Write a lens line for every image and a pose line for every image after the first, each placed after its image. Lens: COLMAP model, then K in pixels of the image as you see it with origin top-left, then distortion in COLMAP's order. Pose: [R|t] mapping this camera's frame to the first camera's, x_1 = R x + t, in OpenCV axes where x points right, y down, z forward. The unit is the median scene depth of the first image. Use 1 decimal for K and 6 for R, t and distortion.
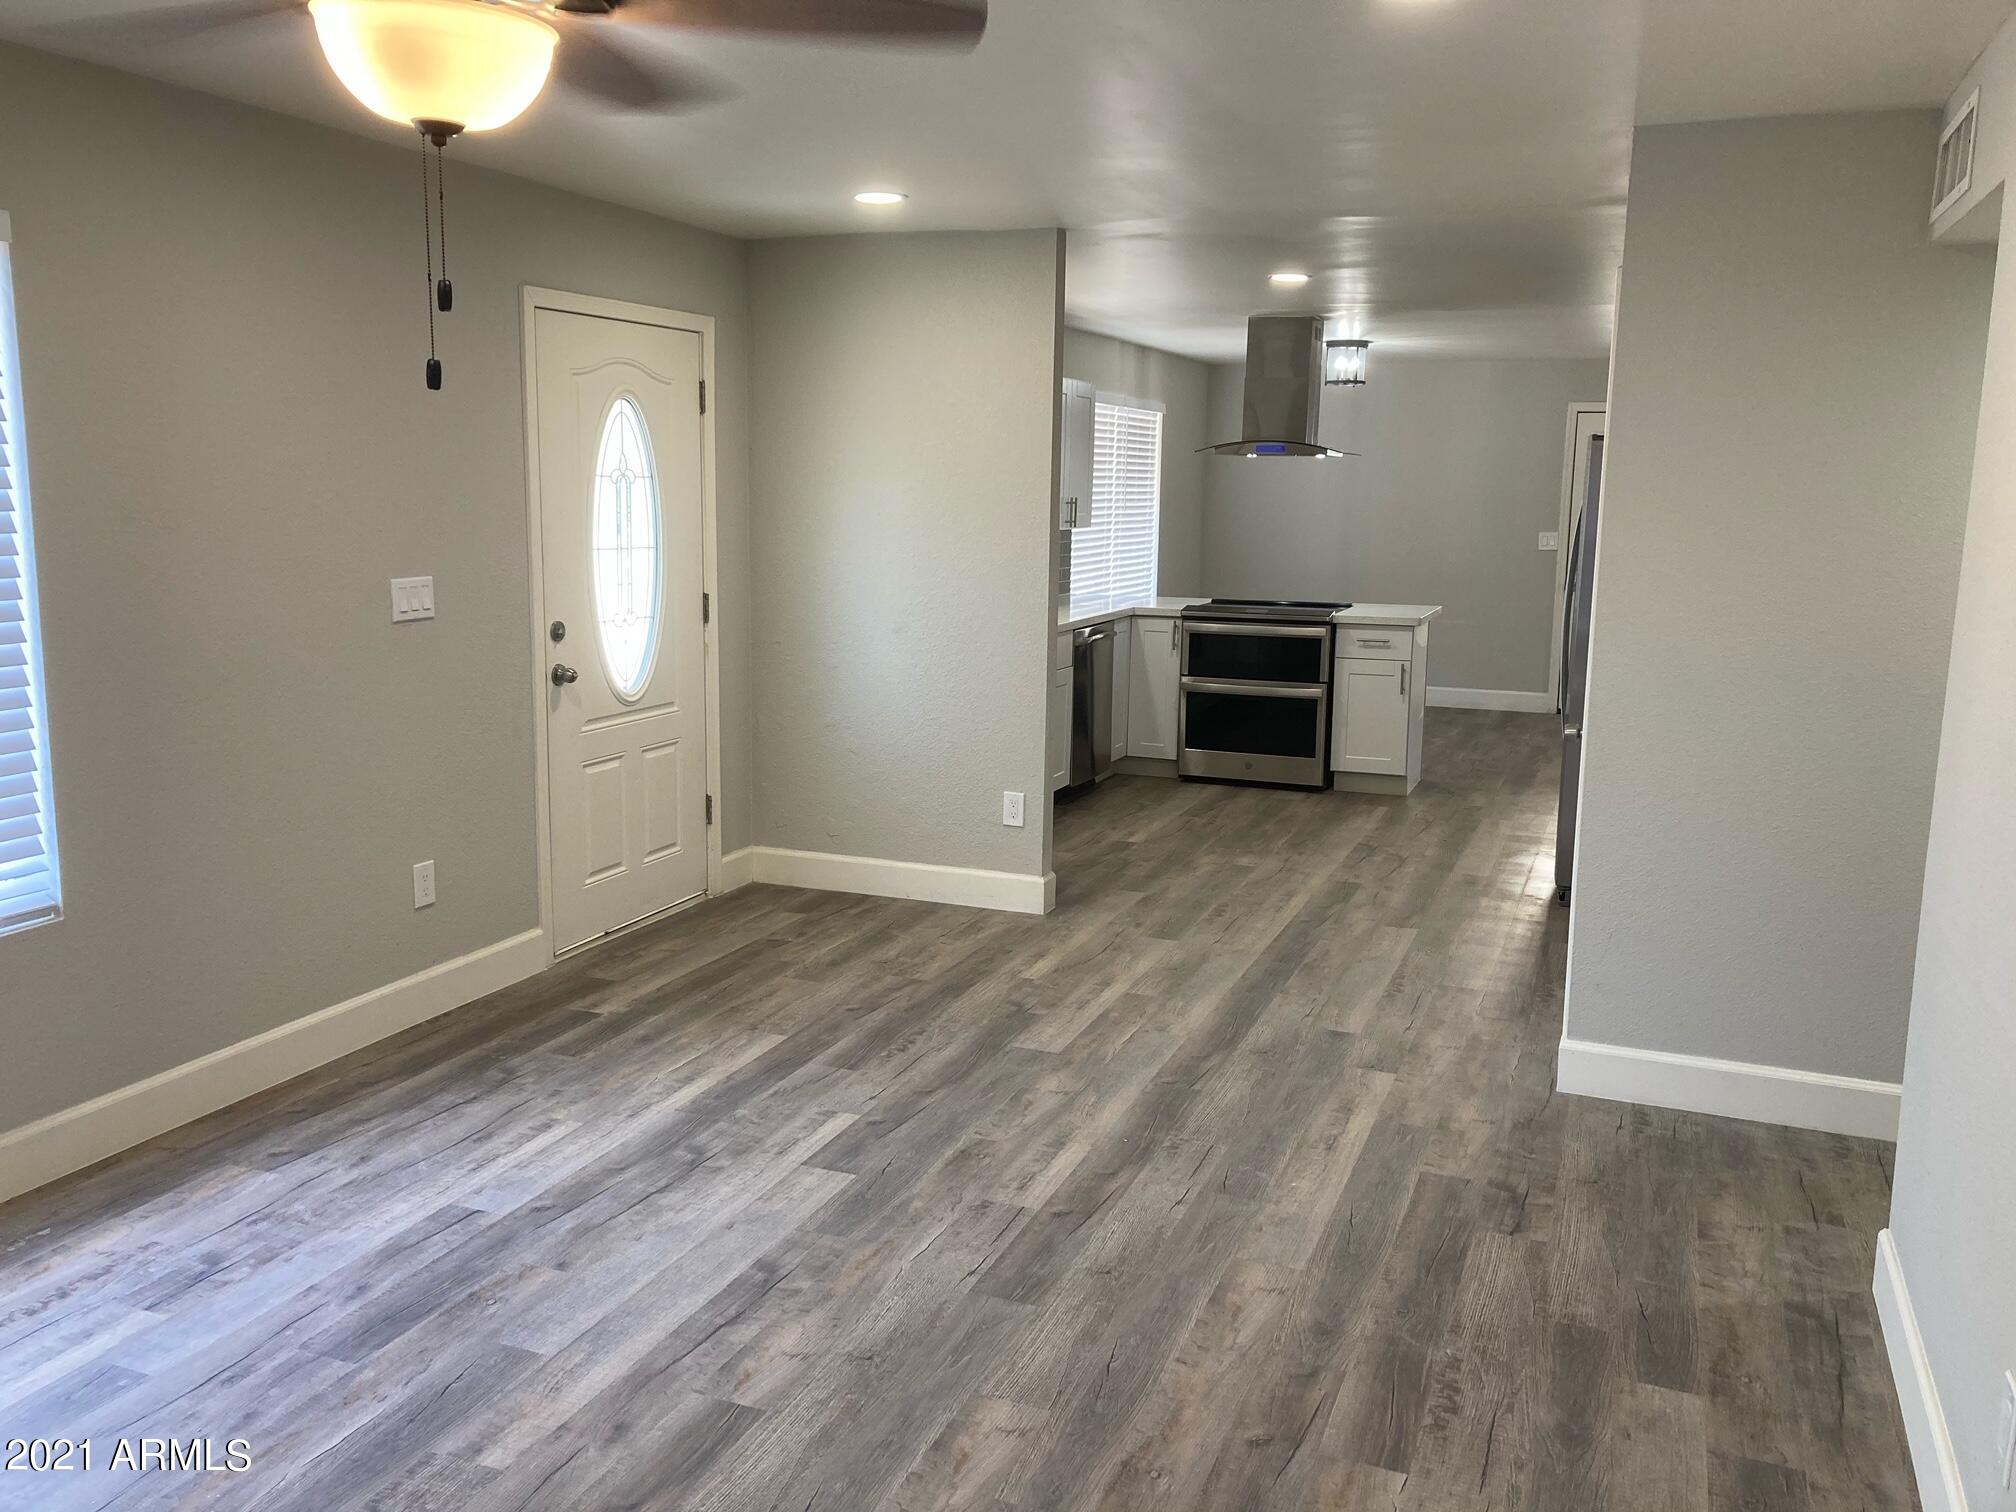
lens RADIAL K [[1676.6, 0, 1008.0], [0, 1676.6, 756.0], [0, 0, 1]] dist [0.049944, 0.000519]
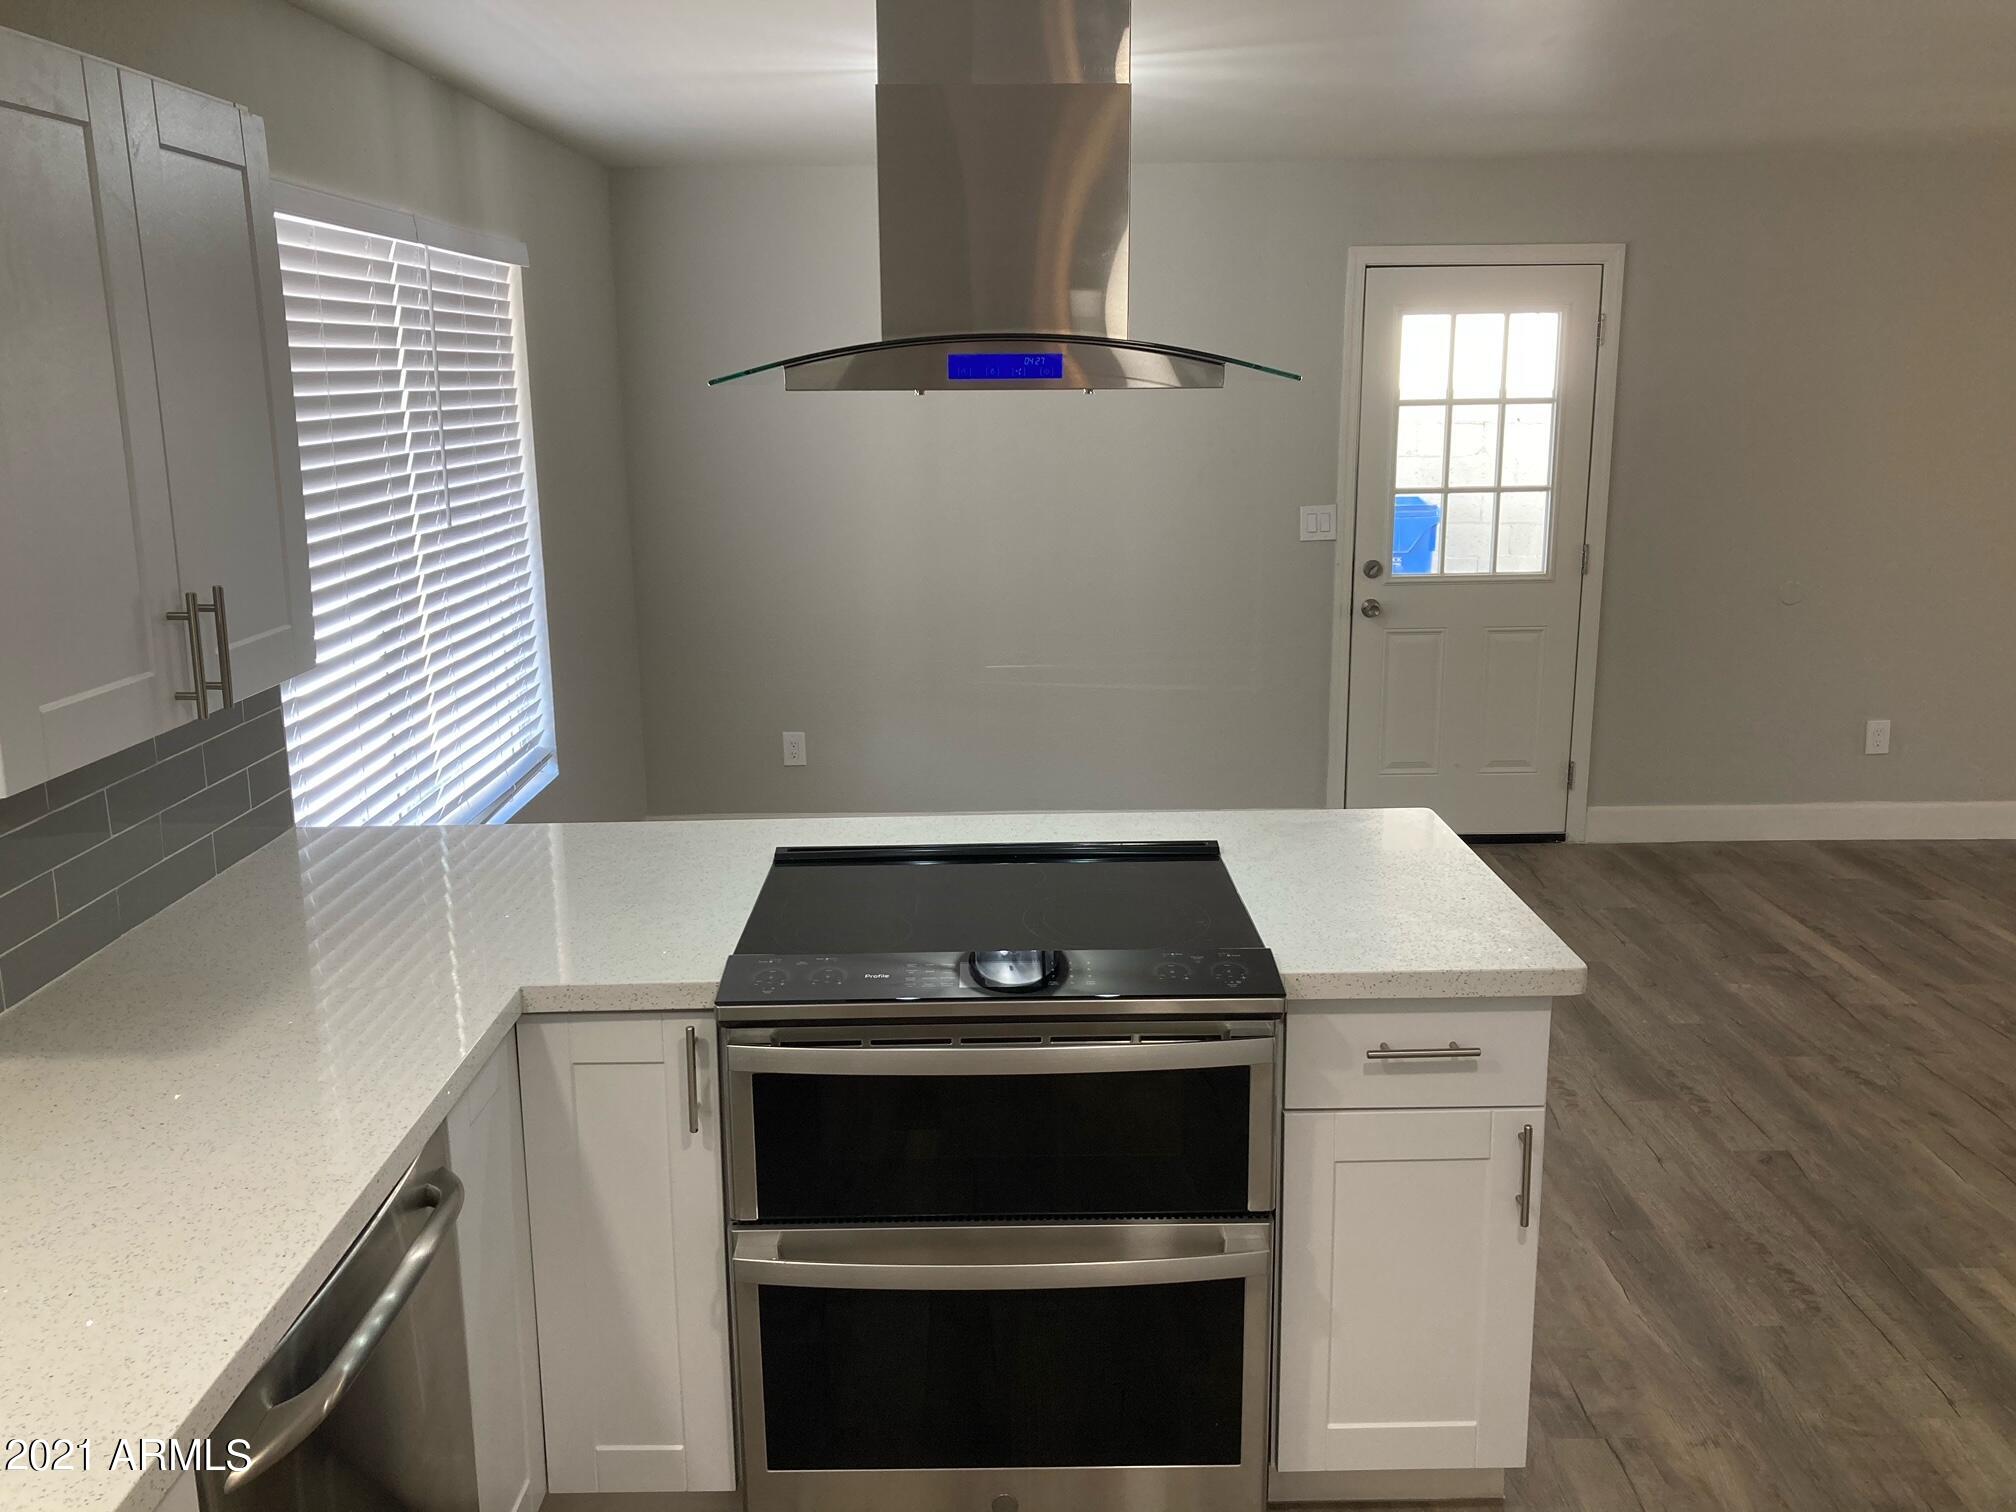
lens RADIAL K [[1676.6, 0, 1008.0], [0, 1676.6, 756.0], [0, 0, 1]] dist [0.049944, 0.000519]
pose [[0.928644, -0.104771, 0.355870, 0.054808], [0.081641, 0.993490, 0.079449, -0.137849], [-0.361877, -0.044726, 0.931152, 0.722289]]
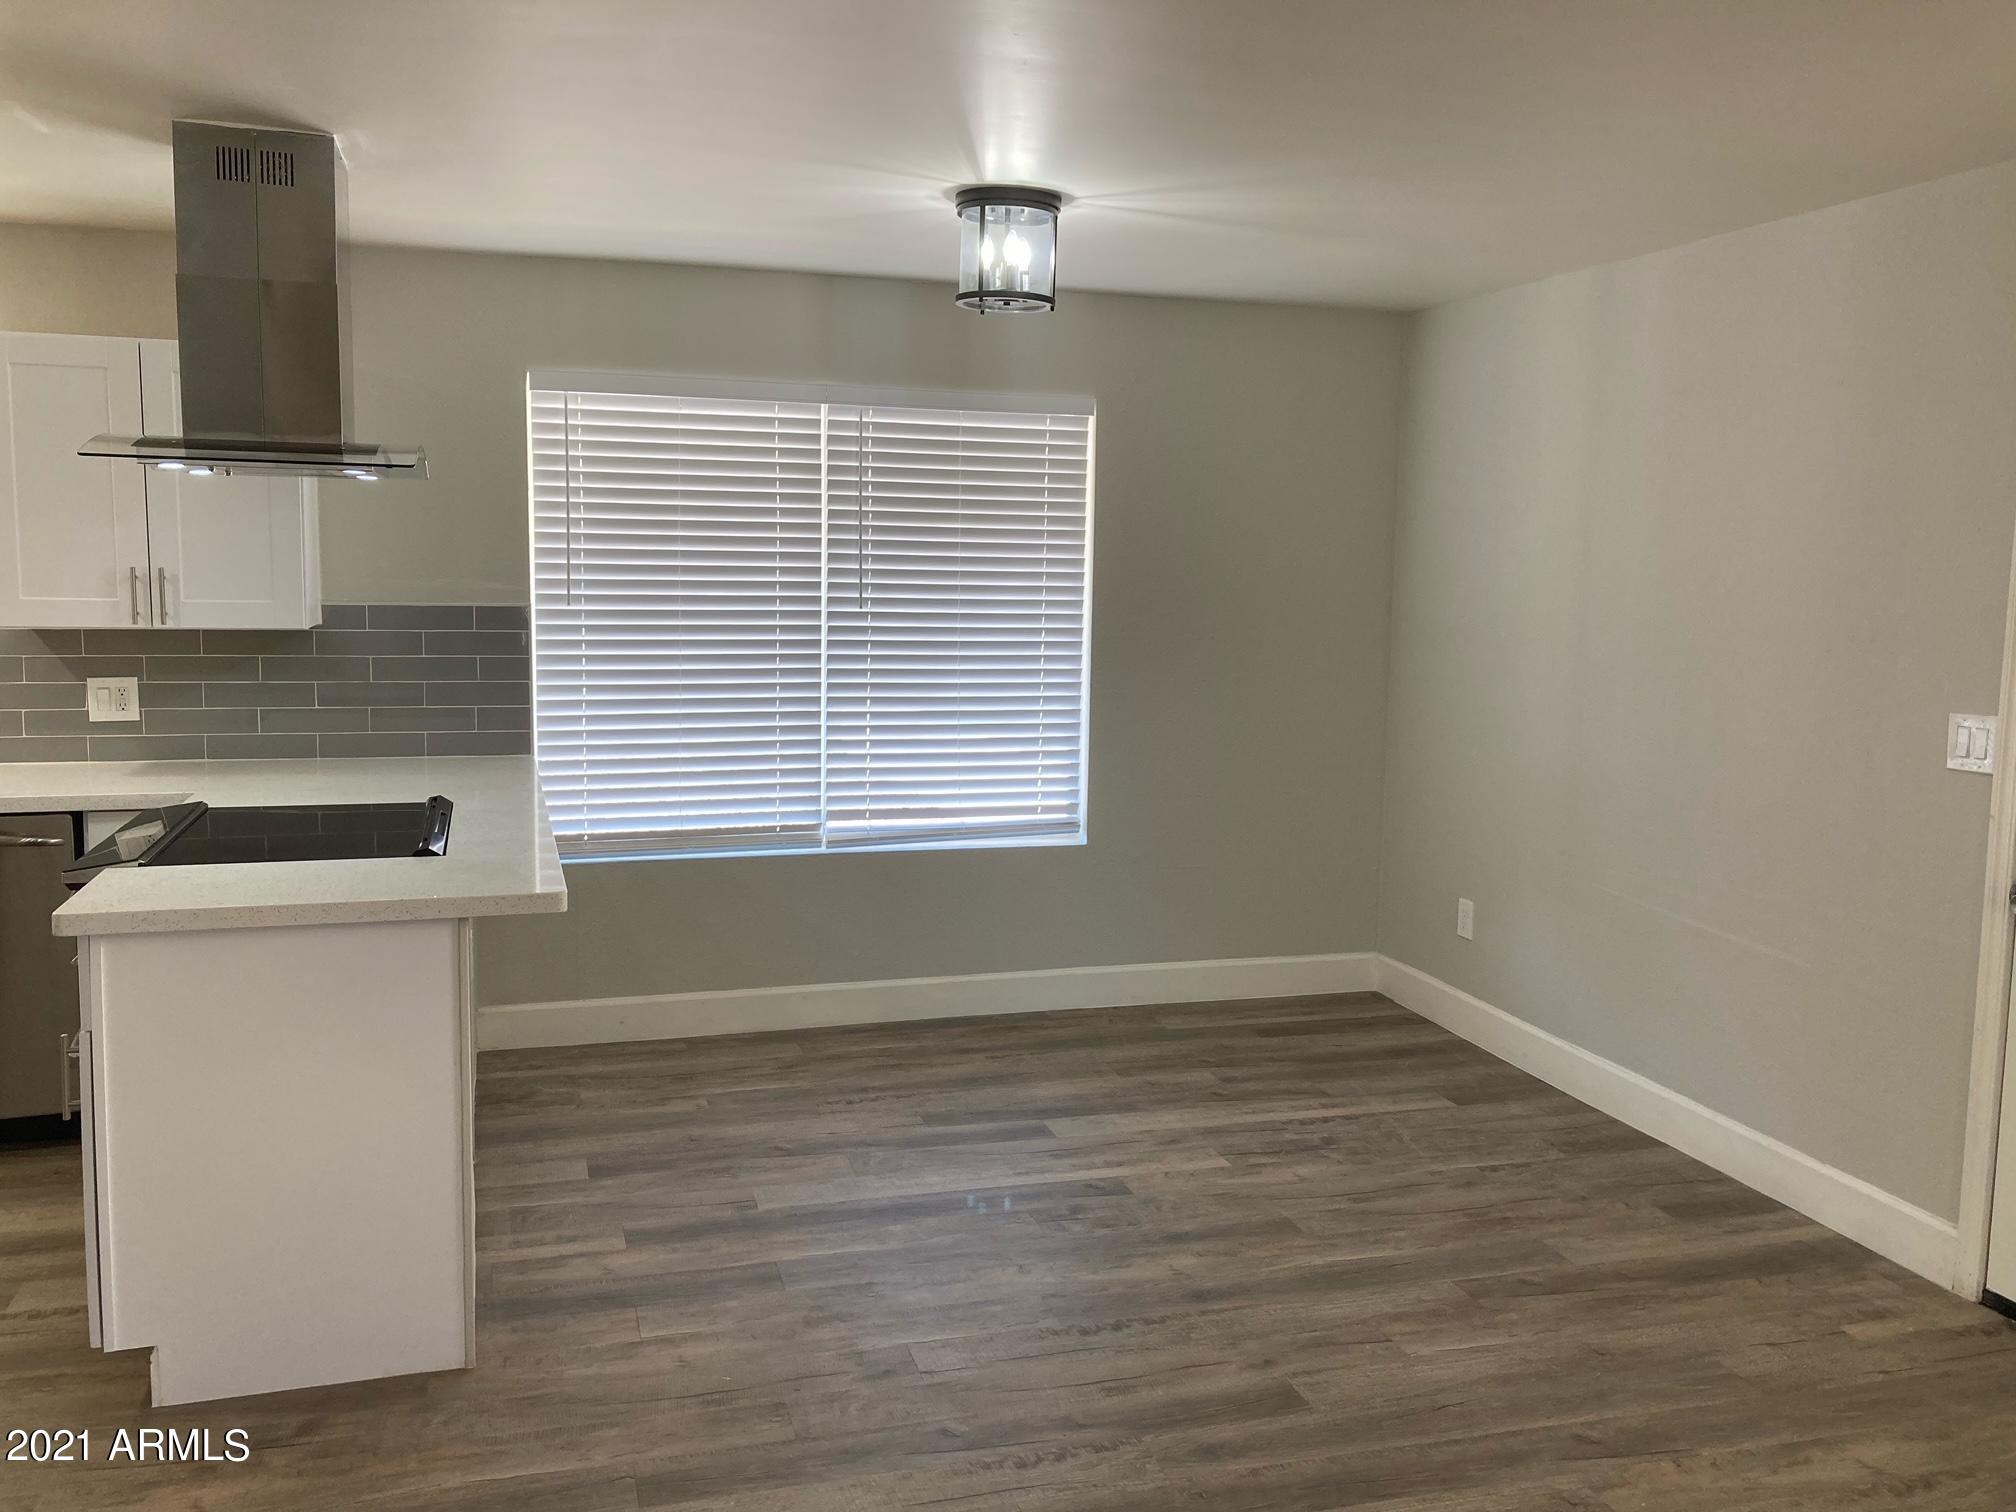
lens RADIAL K [[1631.1, 0, 1008.0], [0, 1631.1, 756.0], [0, 0, 1]] dist [0.047187, 0.000423]
pose [[0.619931, 0.092628, -0.779170, 0.586304], [-0.136698, 0.990572, 0.008998, -0.135246], [0.772657, 0.100932, 0.626748, 0.879734]]
